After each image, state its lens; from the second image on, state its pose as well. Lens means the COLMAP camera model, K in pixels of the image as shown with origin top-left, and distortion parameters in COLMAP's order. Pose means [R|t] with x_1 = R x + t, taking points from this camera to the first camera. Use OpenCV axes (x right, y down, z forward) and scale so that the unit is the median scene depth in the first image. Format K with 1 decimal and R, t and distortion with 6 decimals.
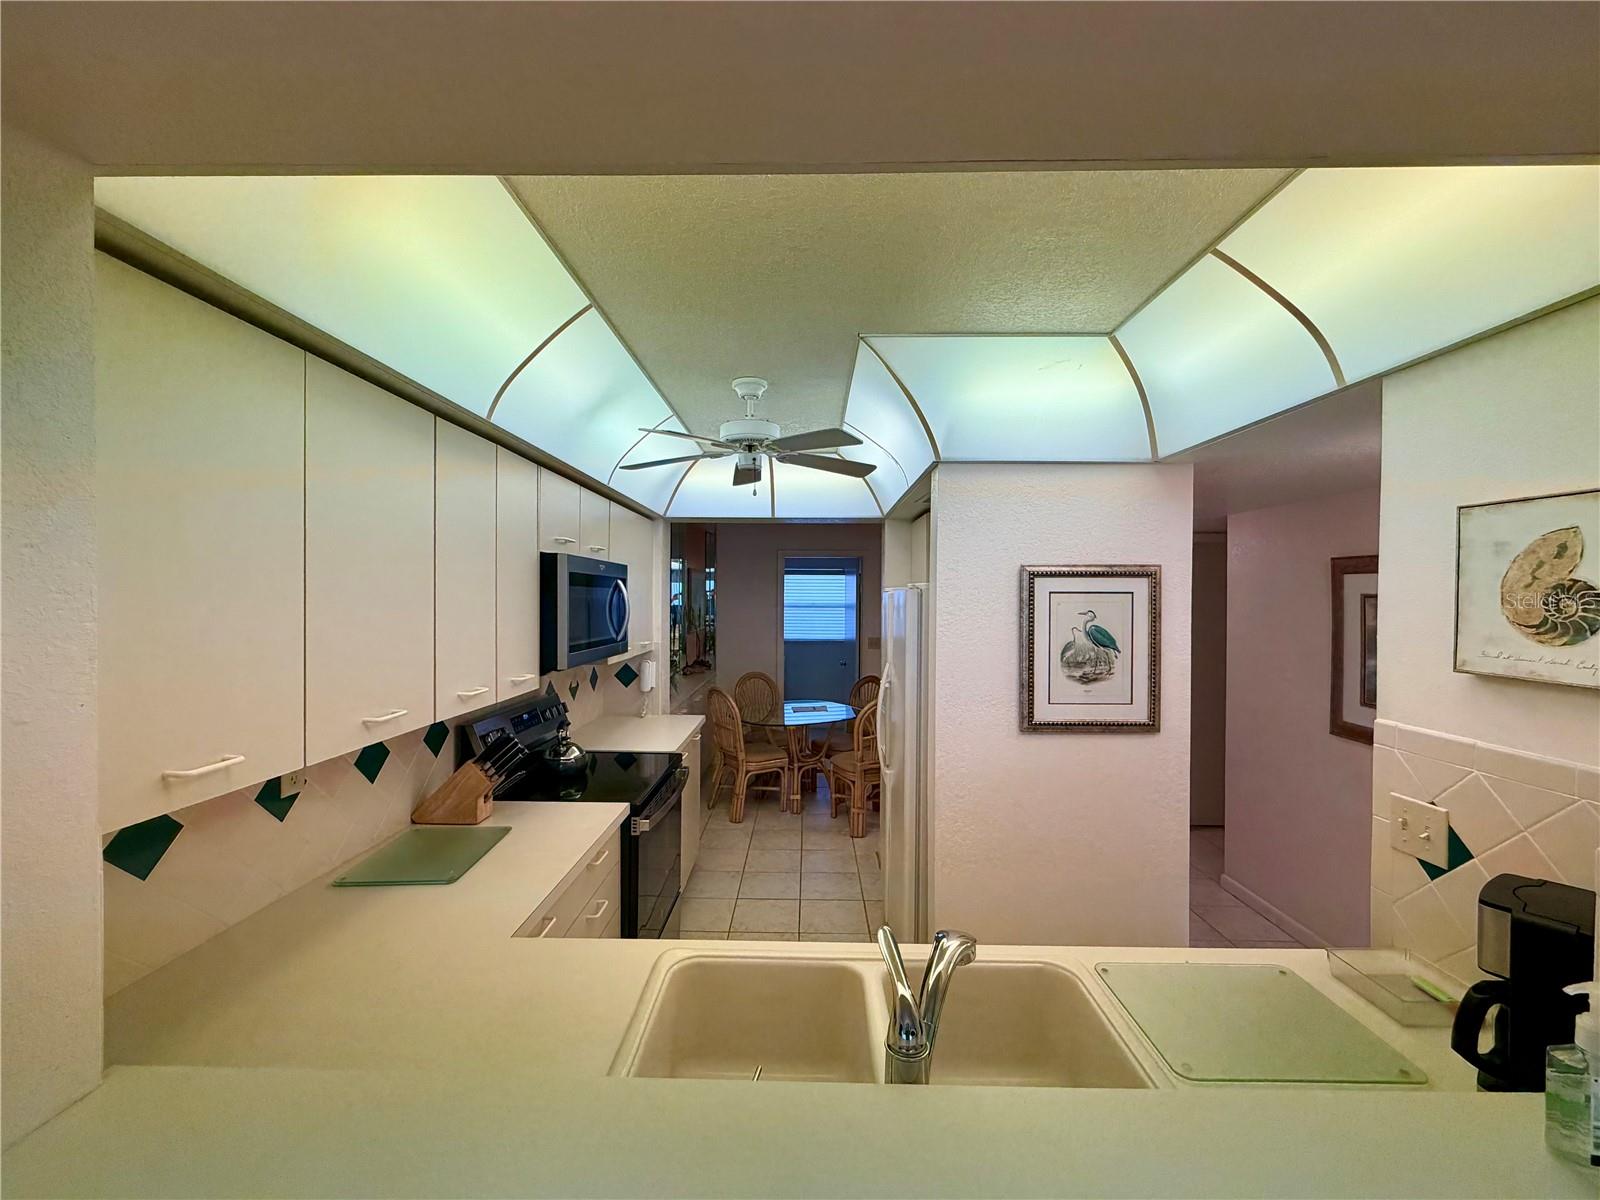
lens RADIAL K [[636.2, 0, 799.6], [0, 636.2, 600.8], [0, 0, 1]] dist [0.000443, -0.000259]
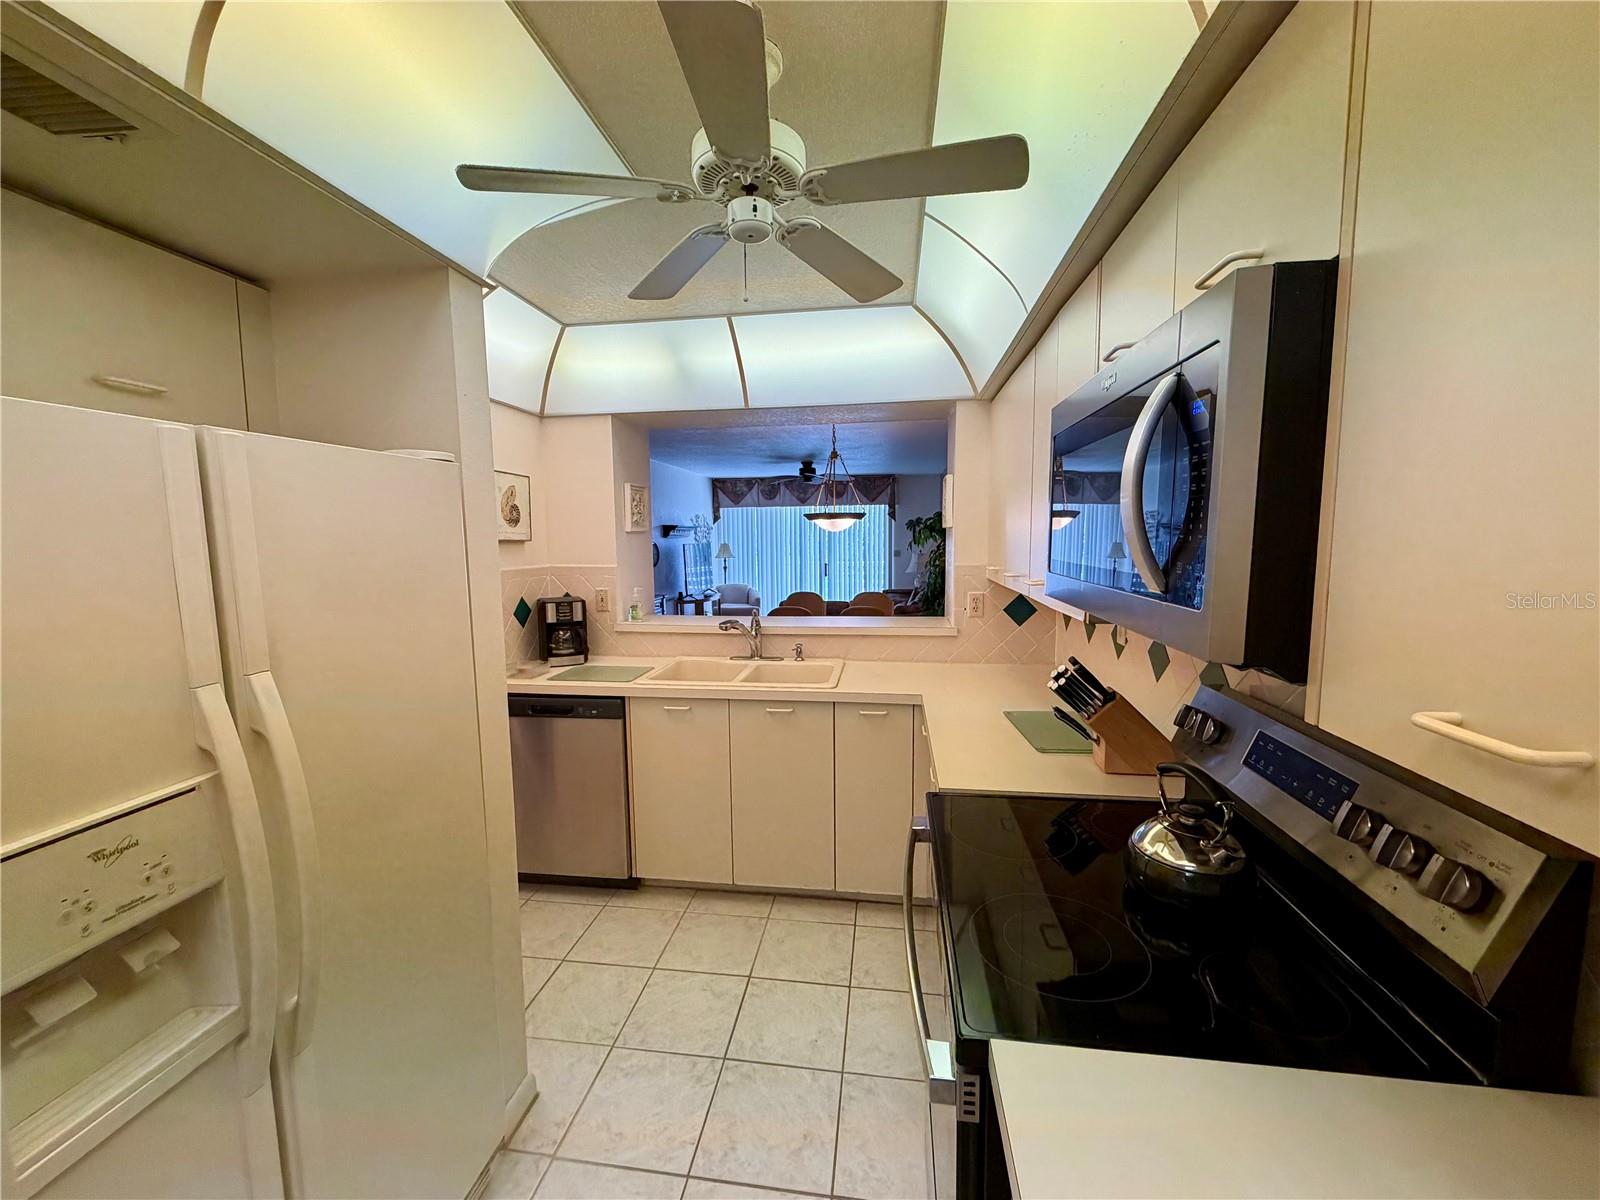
lens RADIAL K [[636.2, 0, 790.9], [0, 636.2, 600.8], [0, 0, 1]] dist [0.000443, -0.000259]
pose [[-0.990713, -0.009998, 0.135604, -0.423924], [0.004342, 0.994458, 0.105049, 0.102024], [-0.135903, 0.104662, -0.985178, 3.579192]]
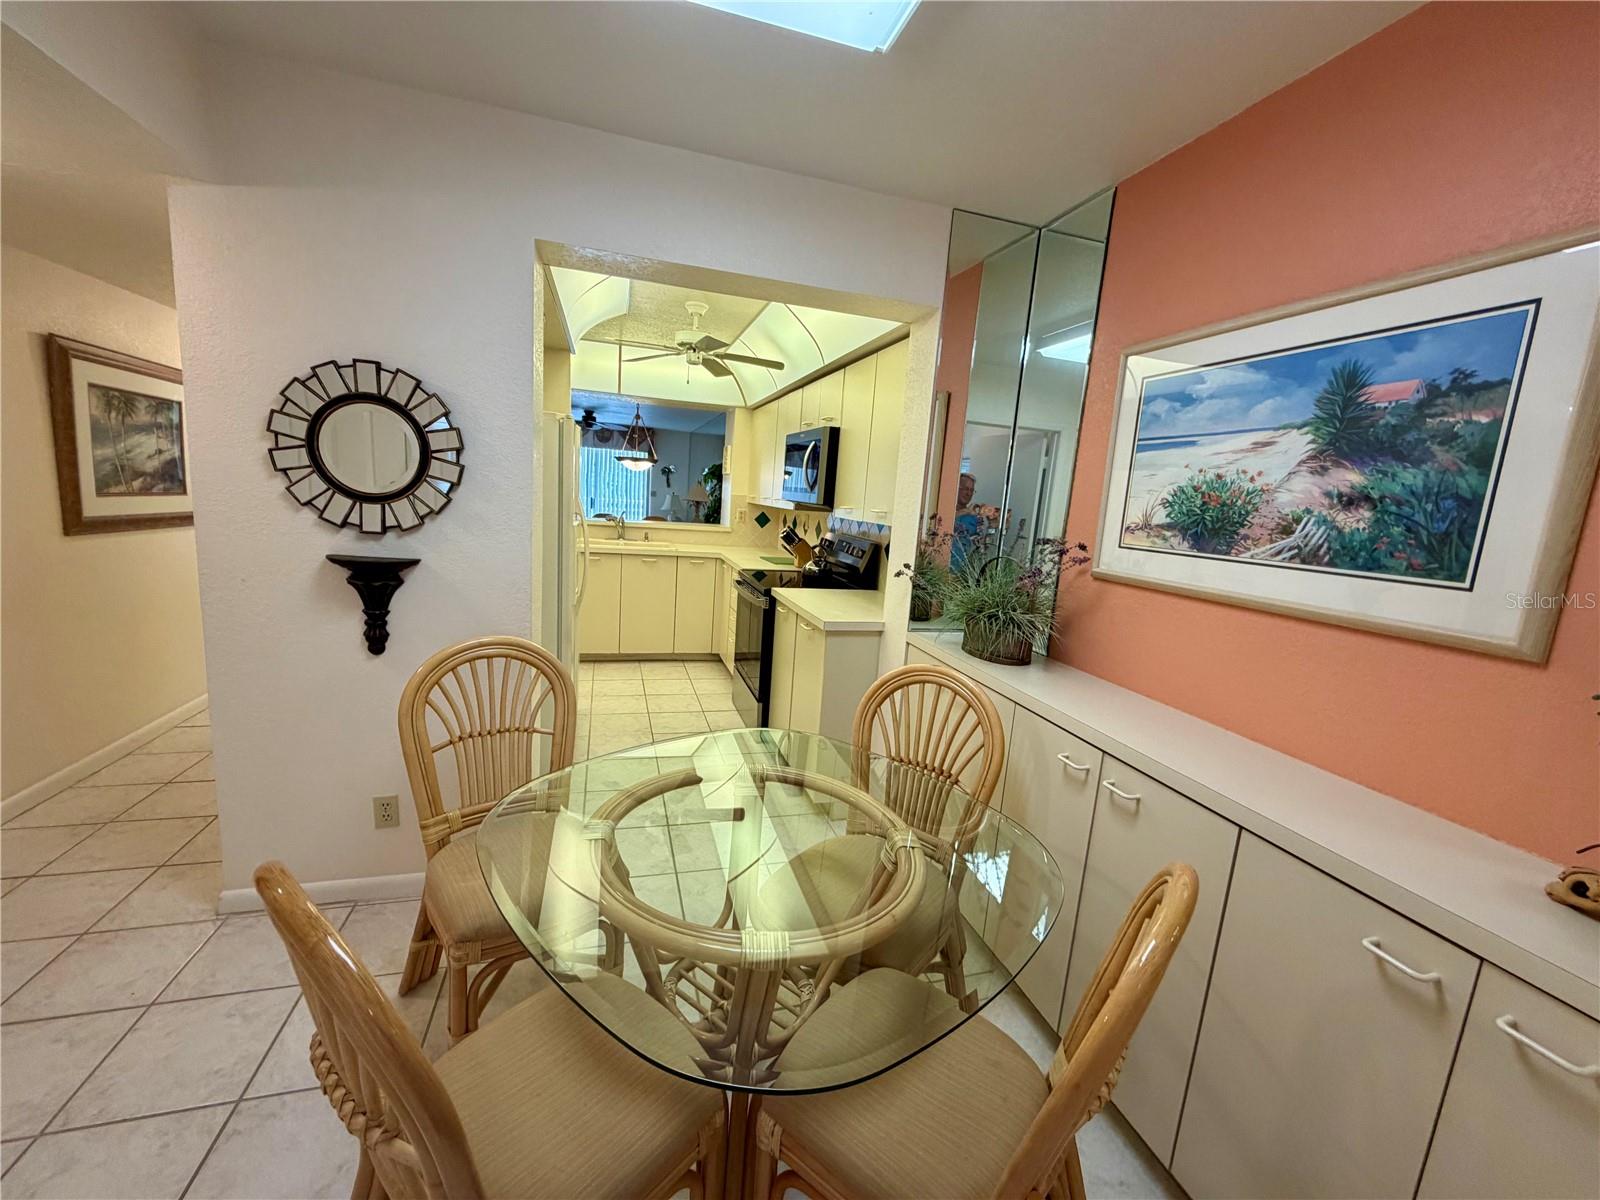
lens RADIAL K [[636.2, 0, 794.8], [0, 636.2, 596.8], [0, 0, 1]] dist [0.000443, -0.000259]
pose [[-0.952687, -0.024798, -0.302939, 0.335945], [-0.076958, 0.983871, 0.161480, 0.189661], [0.294049, 0.177154, -0.939229, 6.045954]]
